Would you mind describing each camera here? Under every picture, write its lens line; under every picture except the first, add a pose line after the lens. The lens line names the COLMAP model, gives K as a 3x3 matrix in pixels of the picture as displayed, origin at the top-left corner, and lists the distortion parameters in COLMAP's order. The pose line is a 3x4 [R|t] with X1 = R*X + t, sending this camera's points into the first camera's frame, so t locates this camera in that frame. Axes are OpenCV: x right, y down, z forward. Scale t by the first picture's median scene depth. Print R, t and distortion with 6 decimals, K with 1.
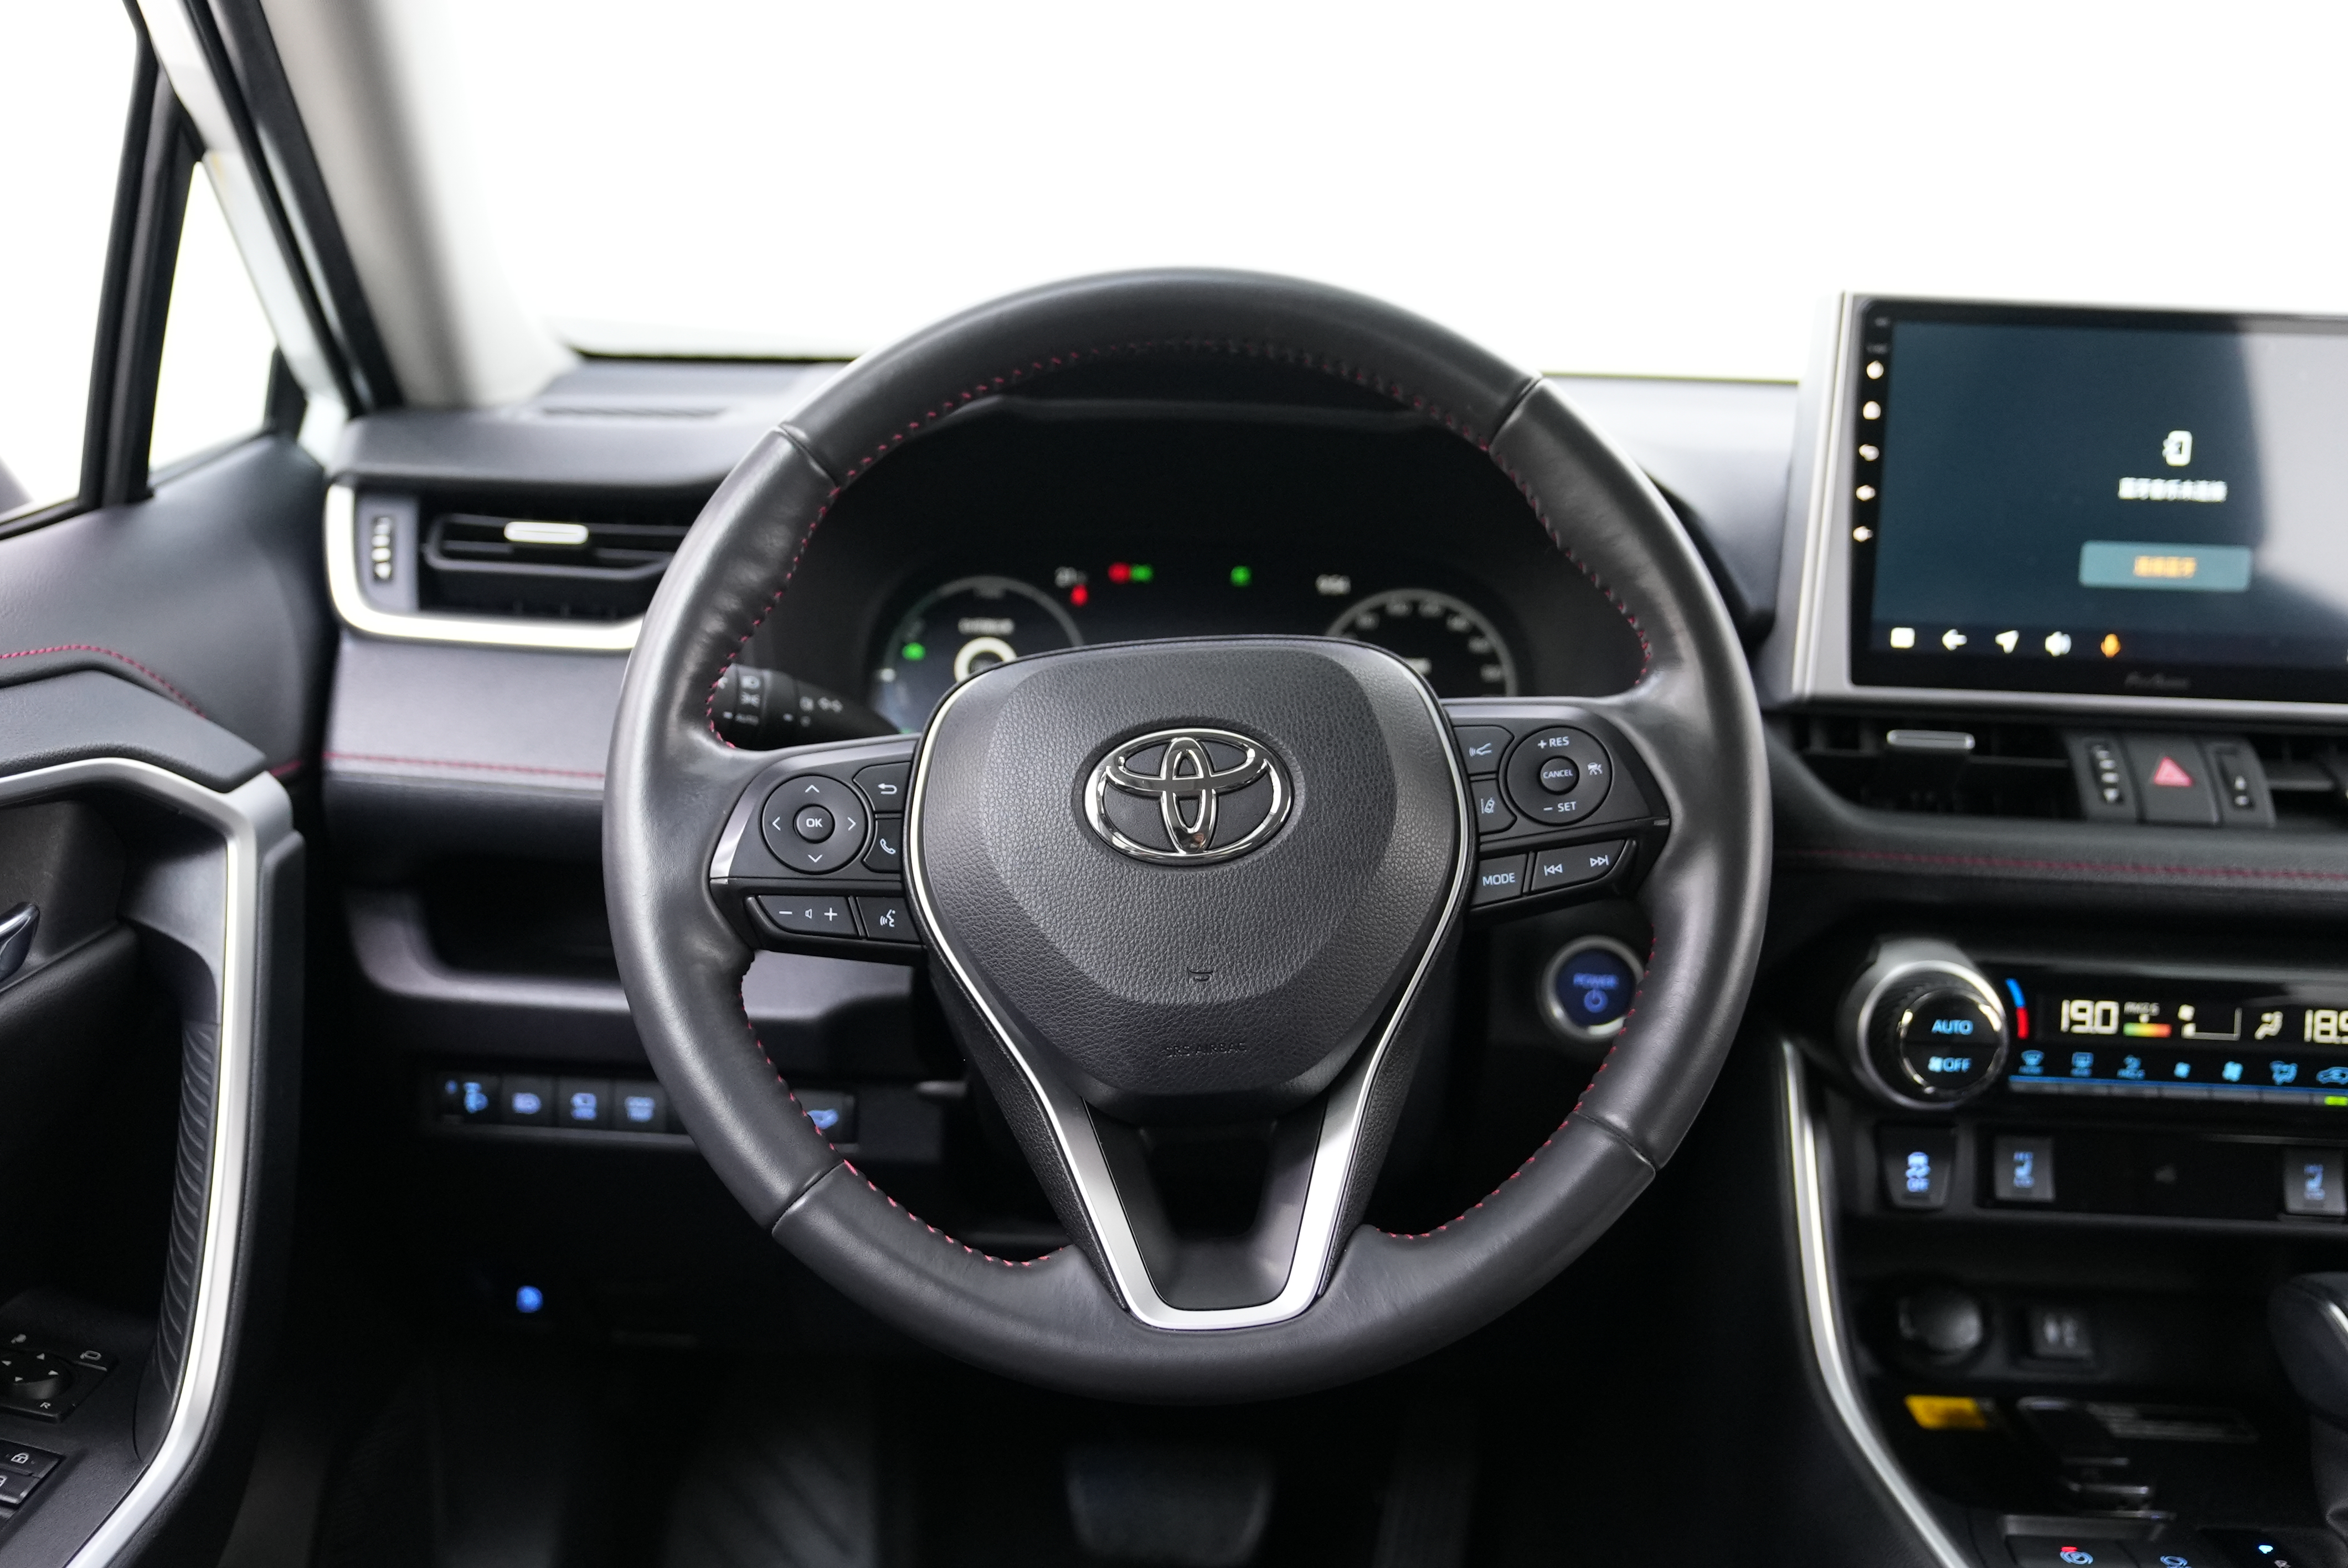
lens RADIAL K [[2347.4, 0, 1174.0], [0, 2347.4, 784.0], [0, 0, 1]] dist [0.008912, 0.028703]
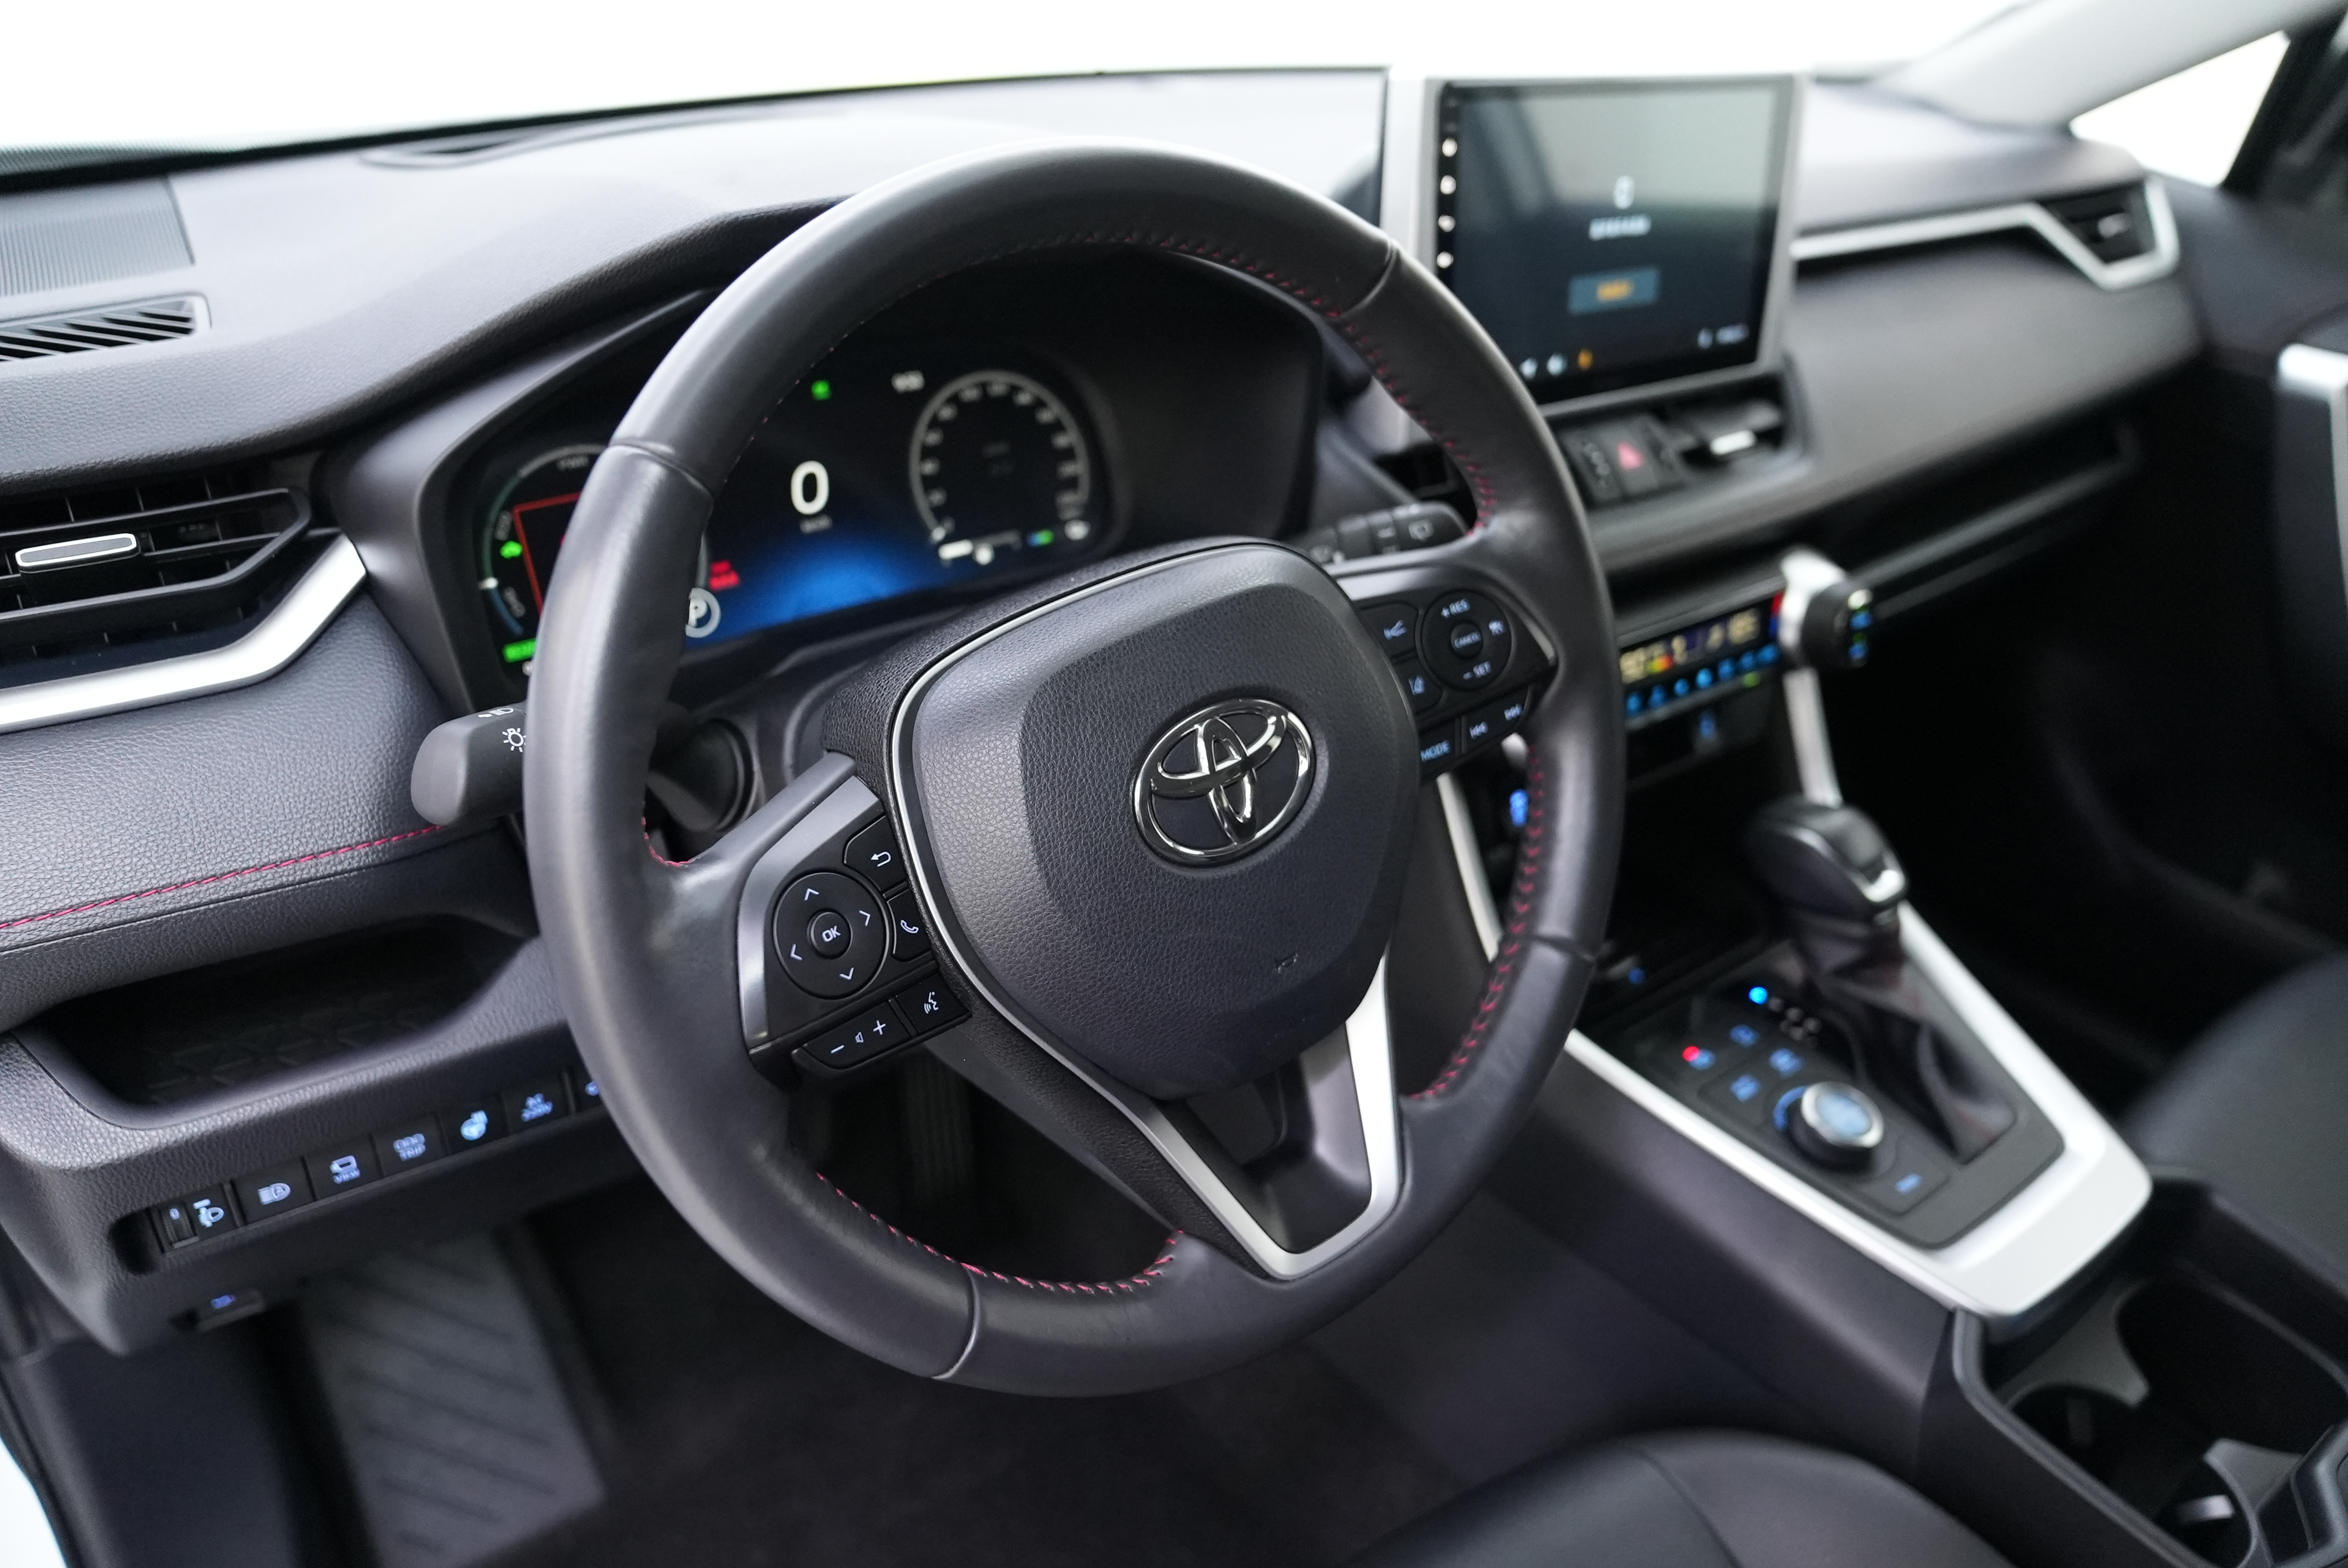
lens RADIAL K [[1625.4, 0, 1174.0], [0, 1625.4, 784.0], [0, 0, 1]] dist [-0.123922, 0.069440]
pose [[0.804415, -0.304194, 0.510278, -0.287075], [0.116752, 0.923154, 0.366273, -0.195984], [-0.582483, -0.235060, 0.778114, 0.440609]]
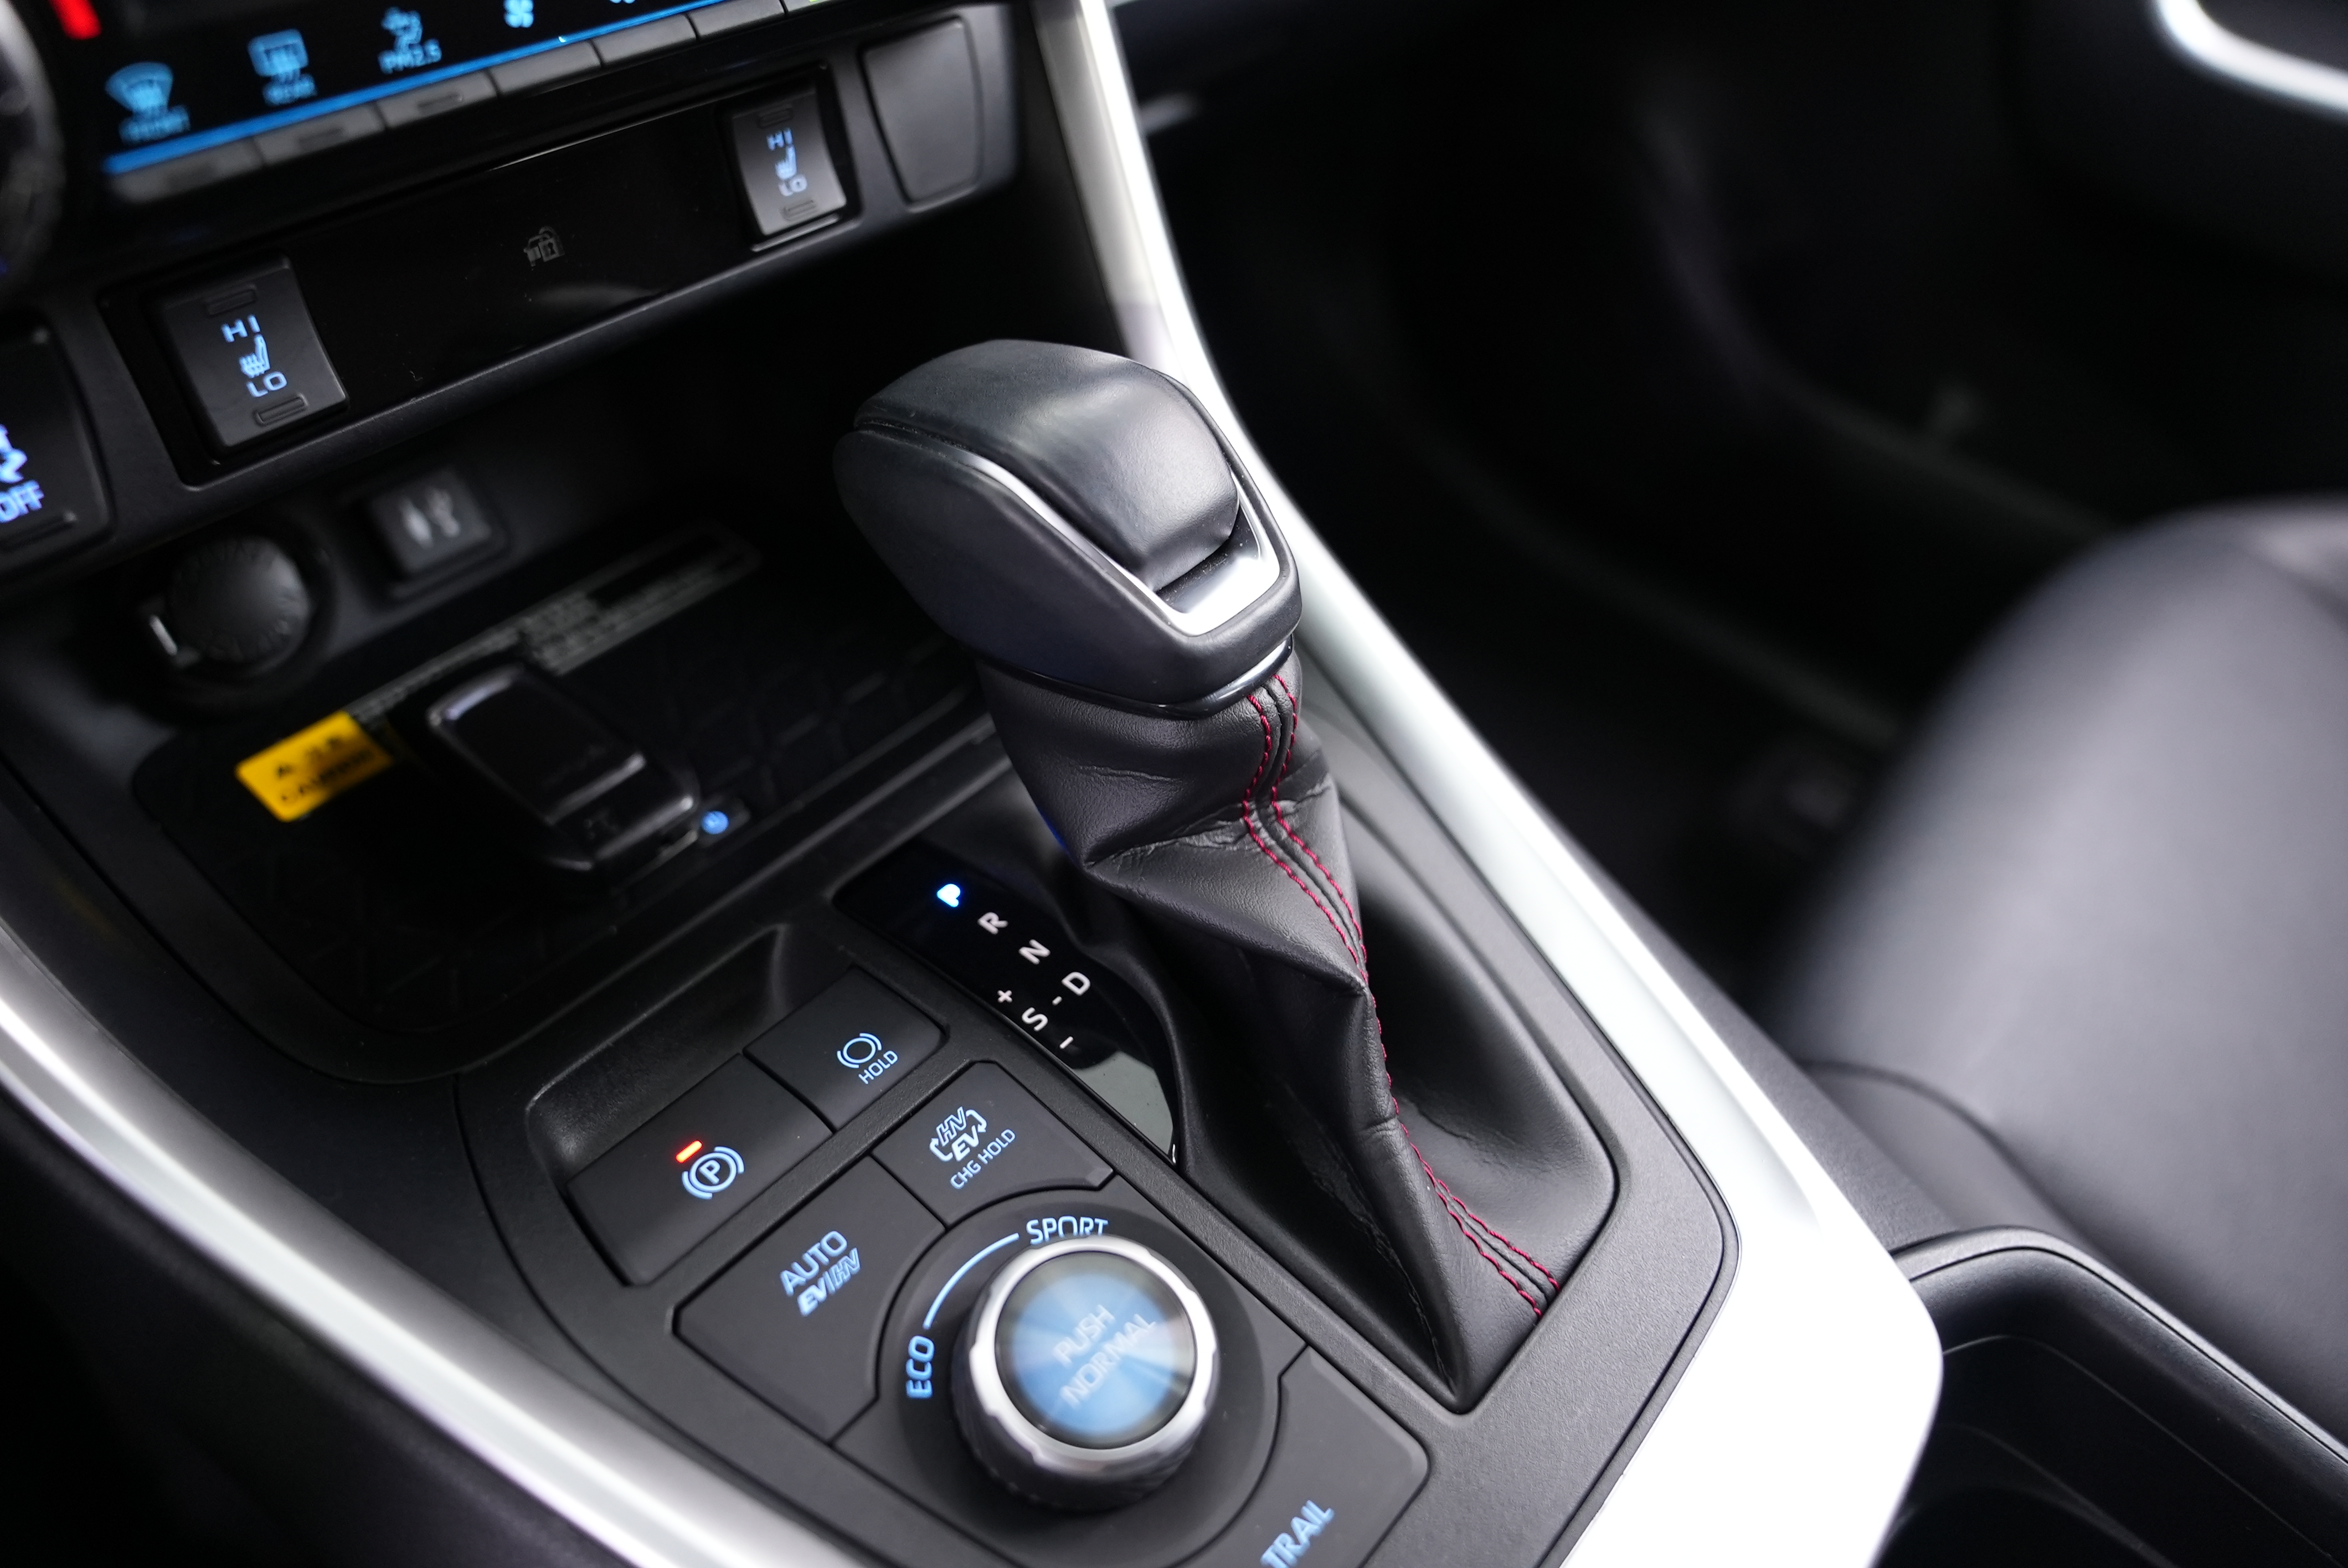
lens RADIAL K [[1625.4, 0, 1174.0], [0, 1625.4, 784.0], [0, 0, 1]] dist [-0.123922, 0.069440]
pose [[0.643464, -0.525069, 0.557006, 0.280182], [0.101868, 0.779925, 0.617527, 0.070711], [-0.758668, -0.340615, 0.555342, 0.718106]]
